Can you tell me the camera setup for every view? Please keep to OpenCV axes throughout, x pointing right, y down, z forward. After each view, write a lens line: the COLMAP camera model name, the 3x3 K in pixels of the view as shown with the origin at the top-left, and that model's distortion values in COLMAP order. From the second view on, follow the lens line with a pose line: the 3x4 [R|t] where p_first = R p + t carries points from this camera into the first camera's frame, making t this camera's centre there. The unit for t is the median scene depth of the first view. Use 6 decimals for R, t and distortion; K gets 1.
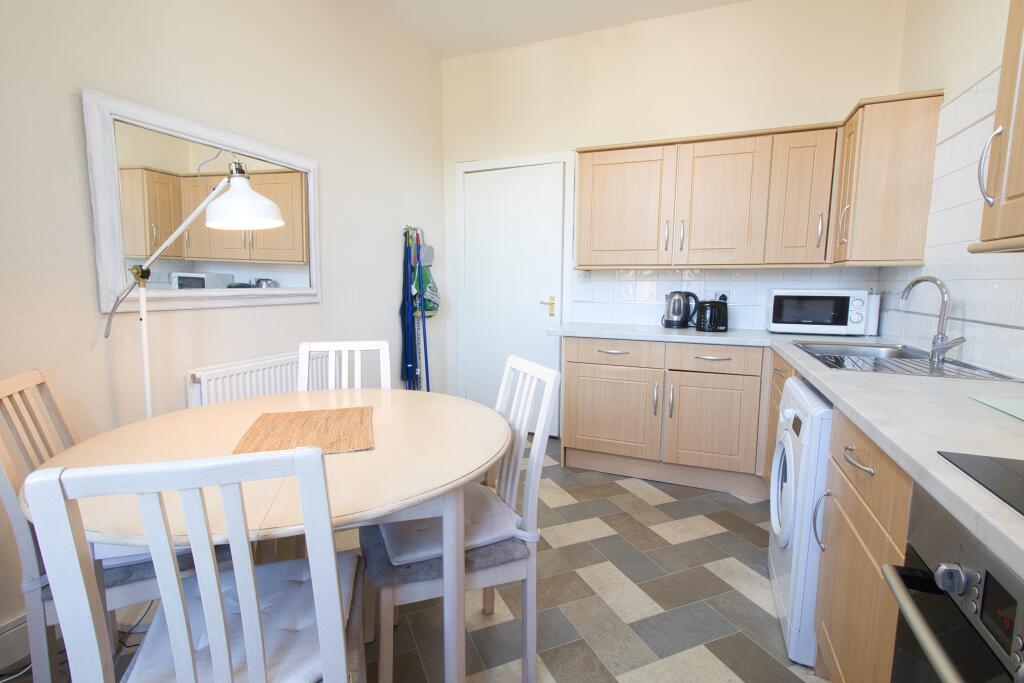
lens RADIAL K [[481.5, 0, 512.0], [0, 481.5, 341.5], [0, 0, 1]] dist [0.020753, 0.000114]
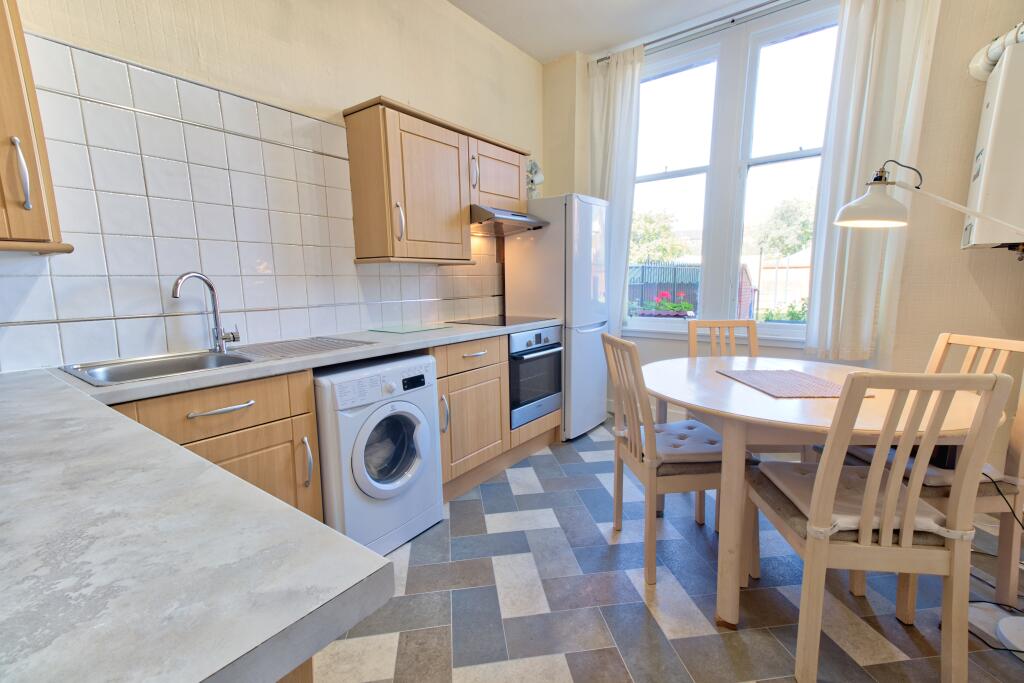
lens RADIAL K [[455.1, 0, 509.4], [0, 455.1, 314.5], [0, 0, 1]] dist [0.017787, 0.000123]
pose [[-0.964743, -0.025484, 0.261959, 0.000237], [0.026916, 0.980530, 0.194514, -0.141796], [-0.261816, 0.194706, -0.945274, 1.181939]]
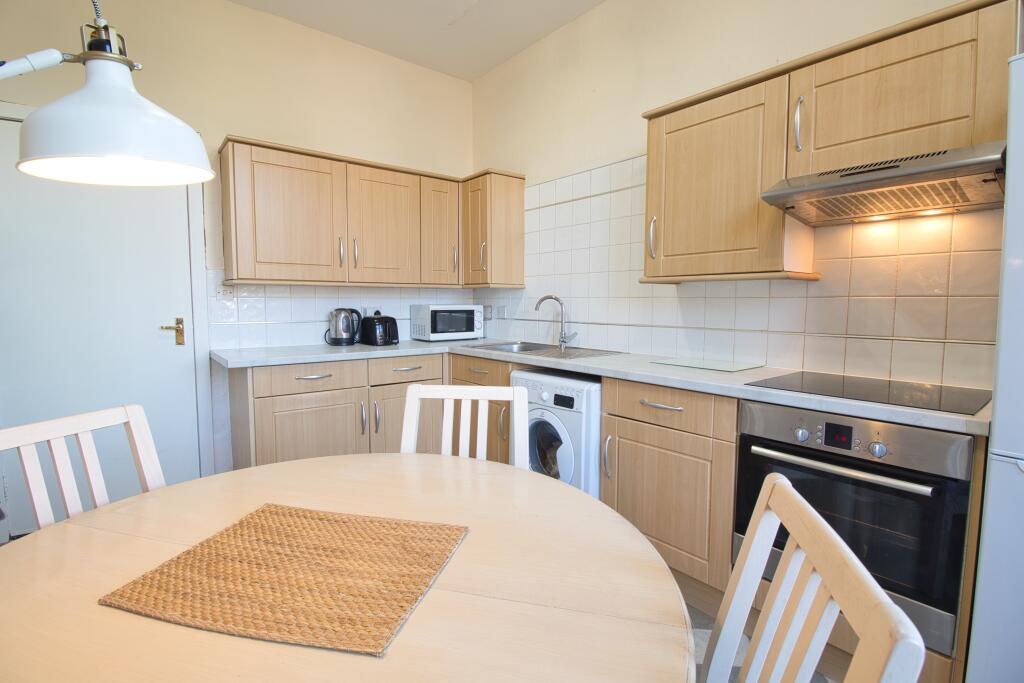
lens RADIAL K [[477.0, 0, 504.1], [0, 477.0, 338.1], [0, 0, 1]] dist [0.016273, -0.000081]
pose [[0.516689, -0.073265, 0.853033, -0.374340], [0.107051, 0.994041, 0.020535, -0.032097], [-0.849454, 0.080707, 0.521453, 0.241816]]
